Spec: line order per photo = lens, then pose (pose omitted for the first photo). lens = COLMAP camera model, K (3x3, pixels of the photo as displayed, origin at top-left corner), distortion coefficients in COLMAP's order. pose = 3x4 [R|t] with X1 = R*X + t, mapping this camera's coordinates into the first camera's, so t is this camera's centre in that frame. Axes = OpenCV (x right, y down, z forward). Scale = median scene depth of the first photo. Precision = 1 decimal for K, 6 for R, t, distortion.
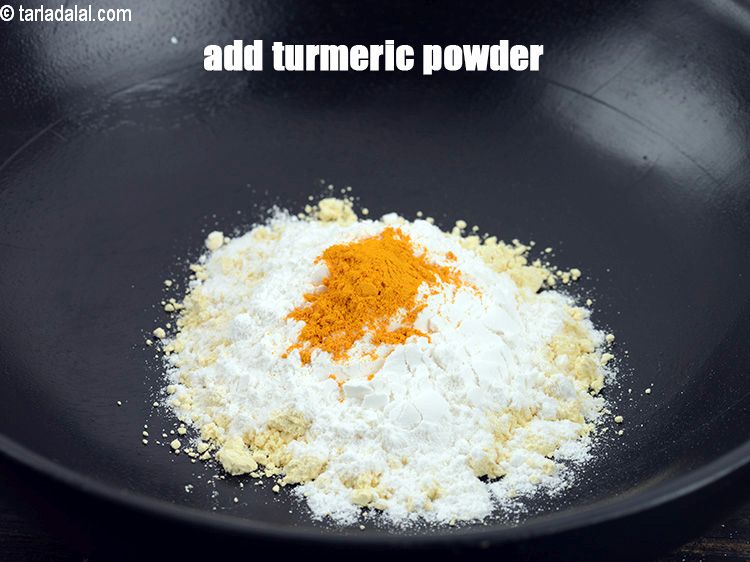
lens RADIAL K [[3664.6, 0, 375.0], [0, 3664.6, 281.0], [0, 0, 1]] dist [-0.075543, -0.627309]
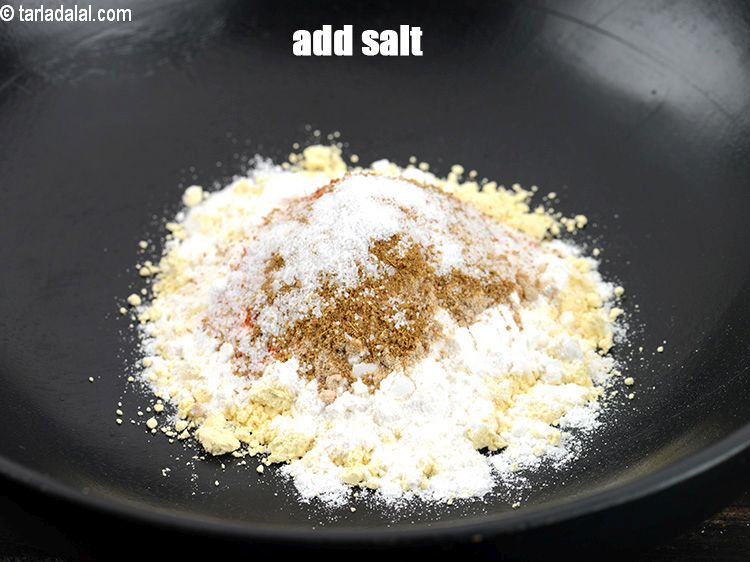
lens RADIAL K [[3664.6, 0, 375.0], [0, 3664.6, 281.0], [0, 0, 1]] dist [-0.075543, -0.627309]
pose [[0.999328, -0.029888, -0.021239, 0.021815], [0.030702, 0.998763, 0.039112, -0.024732], [0.020044, -0.039738, 0.999009, 0.070993]]
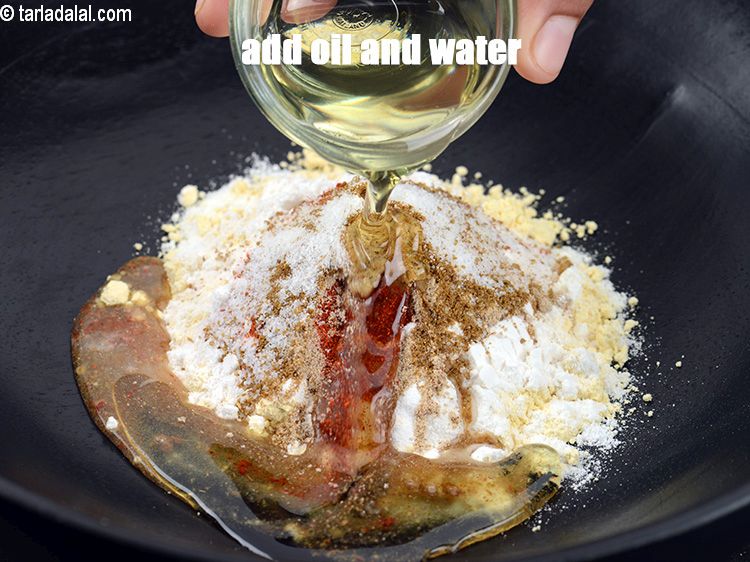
lens RADIAL K [[3664.6, 0, 375.0], [0, 3664.6, 281.0], [0, 0, 1]] dist [-0.075543, -0.627309]
pose [[0.999563, -0.019267, 0.022435, -0.018797], [0.017797, 0.997792, 0.063991, -0.047236], [-0.023619, -0.063564, 0.997698, 0.104620]]
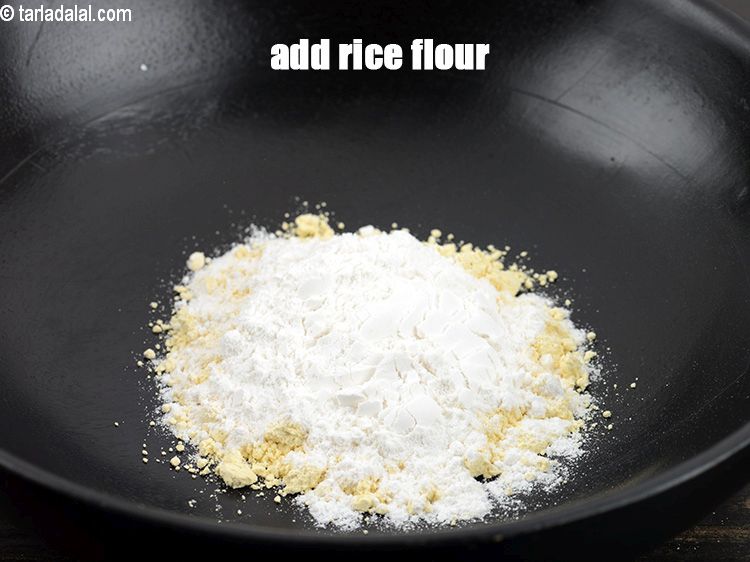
lens RADIAL K [[3664.6, 0, 375.0], [0, 3664.6, 281.0], [0, 0, 1]] dist [-0.075543, -0.627309]
pose [[0.997979, -0.051033, 0.037857, -0.033340], [0.051470, 0.998618, -0.010659, 0.007878], [-0.037260, 0.012586, 0.999226, -0.018236]]
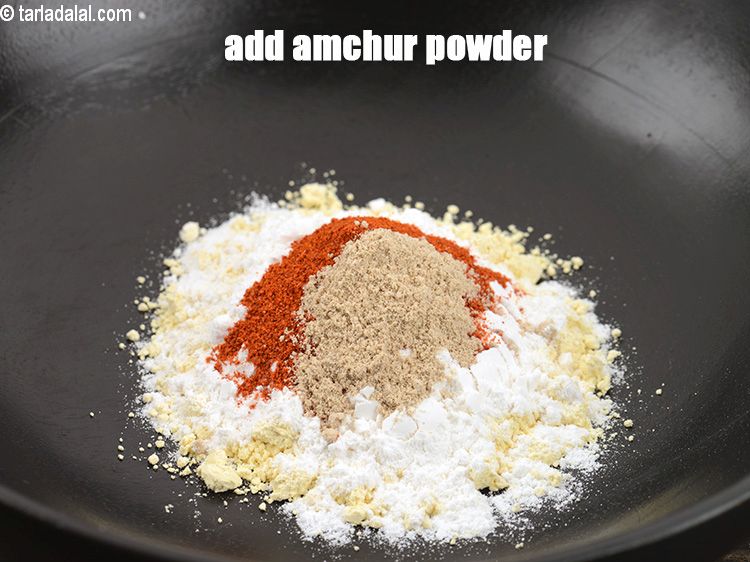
lens RADIAL K [[3664.6, 0, 375.0], [0, 3664.6, 281.0], [0, 0, 1]] dist [-0.075543, -0.627309]
pose [[0.999782, -0.016178, 0.013219, -0.009252], [0.015715, 0.999286, 0.034362, -0.030201], [-0.013765, -0.034147, 0.999322, 0.067485]]
